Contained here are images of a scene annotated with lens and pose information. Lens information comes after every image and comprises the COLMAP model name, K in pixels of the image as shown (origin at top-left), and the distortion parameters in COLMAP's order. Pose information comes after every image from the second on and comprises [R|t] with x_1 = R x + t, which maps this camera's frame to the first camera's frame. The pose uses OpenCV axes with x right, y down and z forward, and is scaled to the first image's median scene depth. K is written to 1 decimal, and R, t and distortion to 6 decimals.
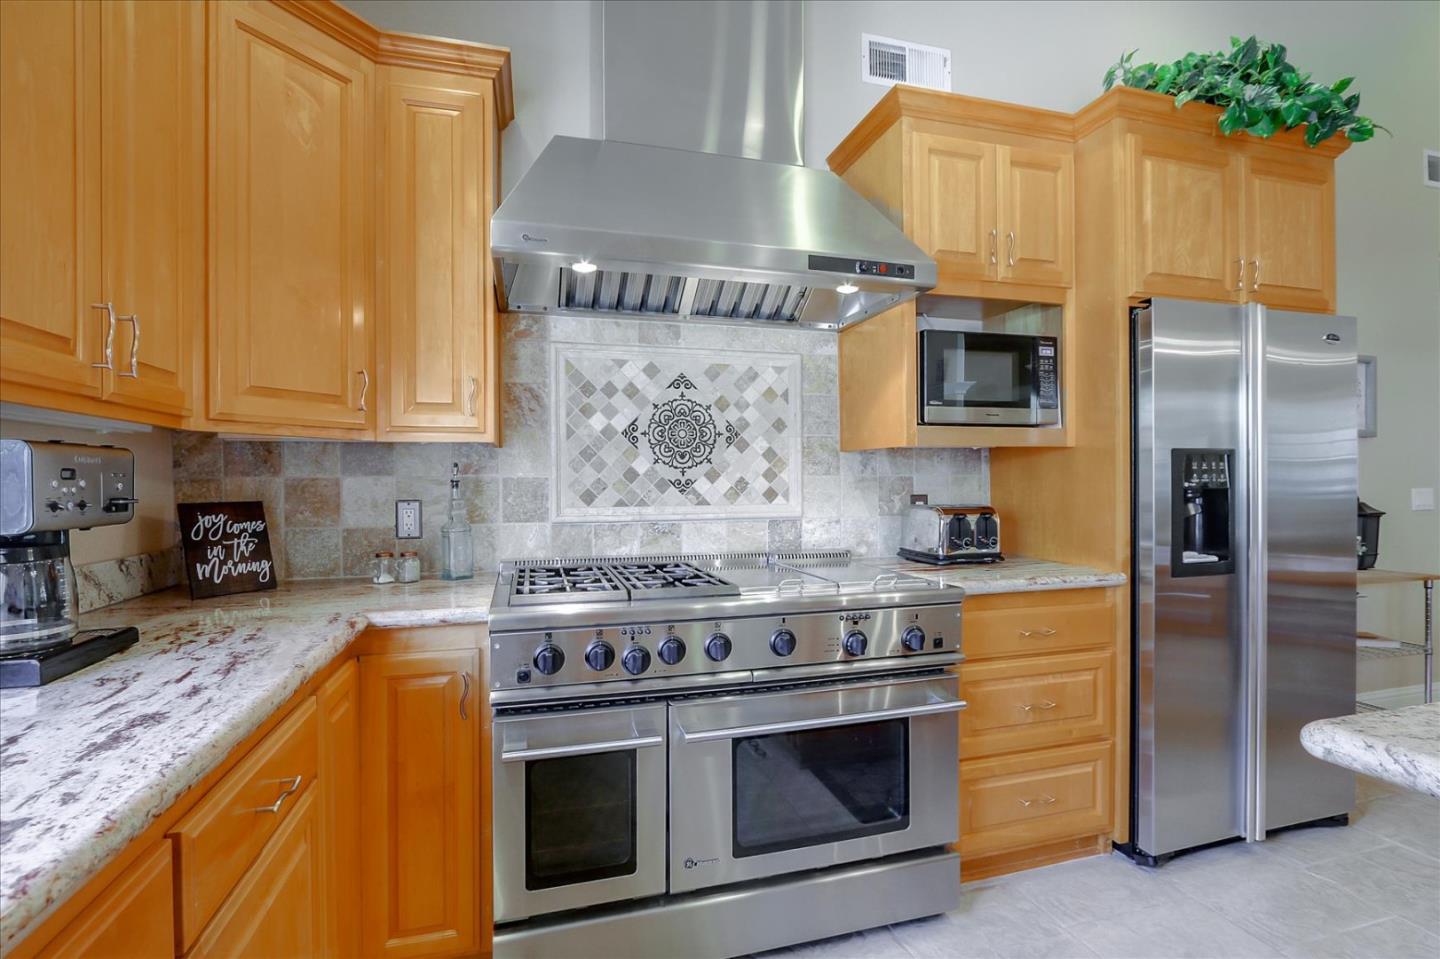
lens RADIAL K [[651.6, 0, 719.8], [0, 651.6, 479.2], [0, 0, 1]] dist [-0.019594, 0.000502]
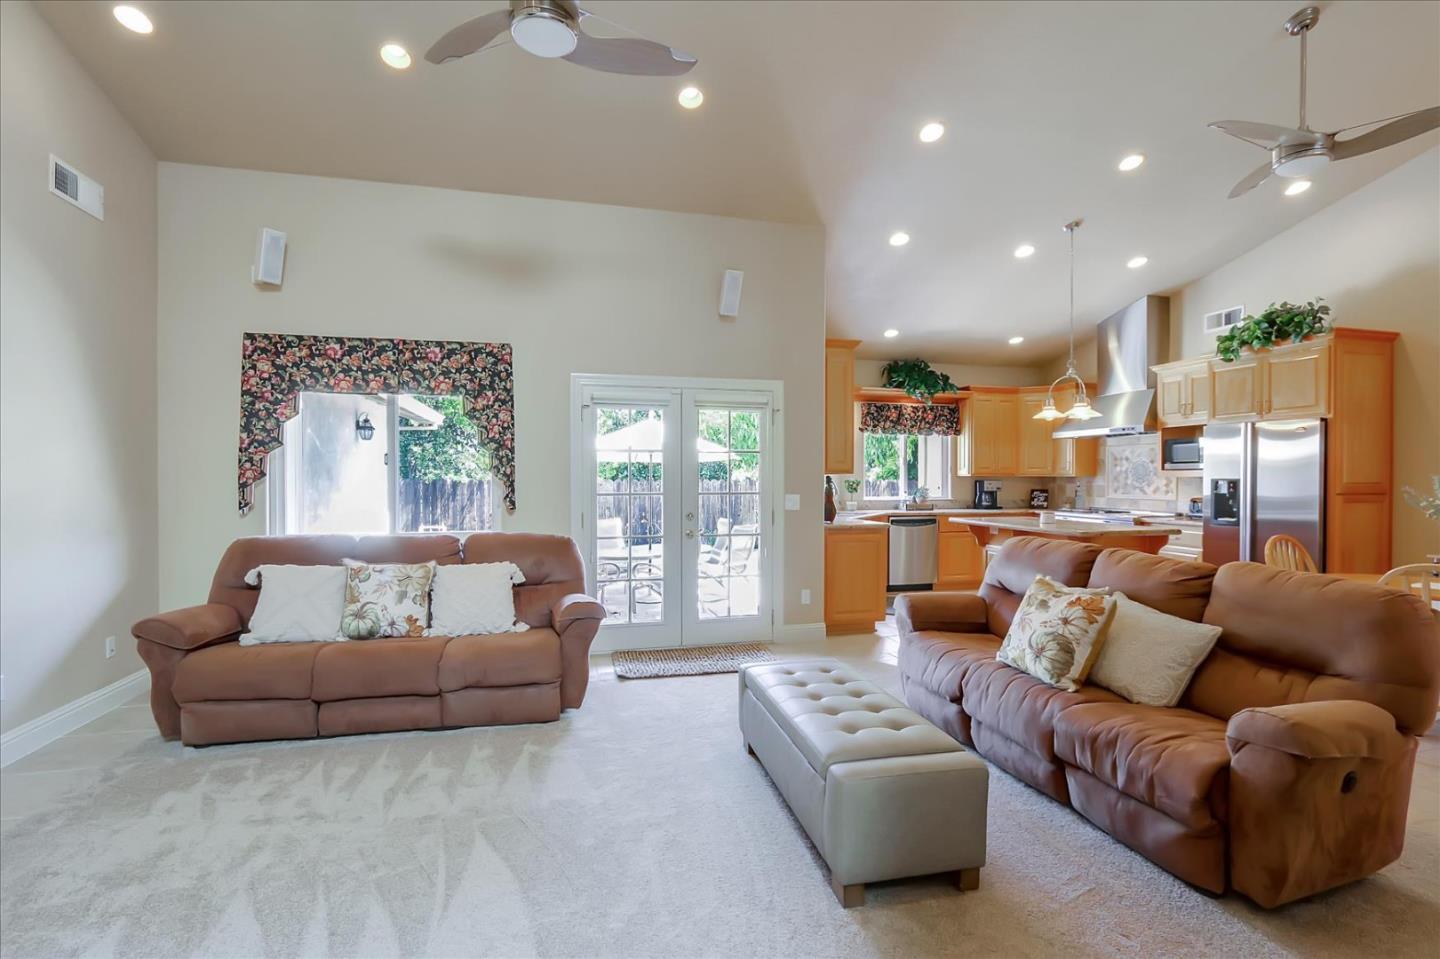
lens RADIAL K [[651.6, 0, 719.3], [0, 651.6, 487.6], [0, 0, 1]] dist [-0.019594, 0.000502]
pose [[-0.051822, 0.021896, -0.998416, 3.251070], [0.007272, 0.999741, 0.021548, -0.077068], [0.998630, -0.006144, -0.051968, -0.885164]]
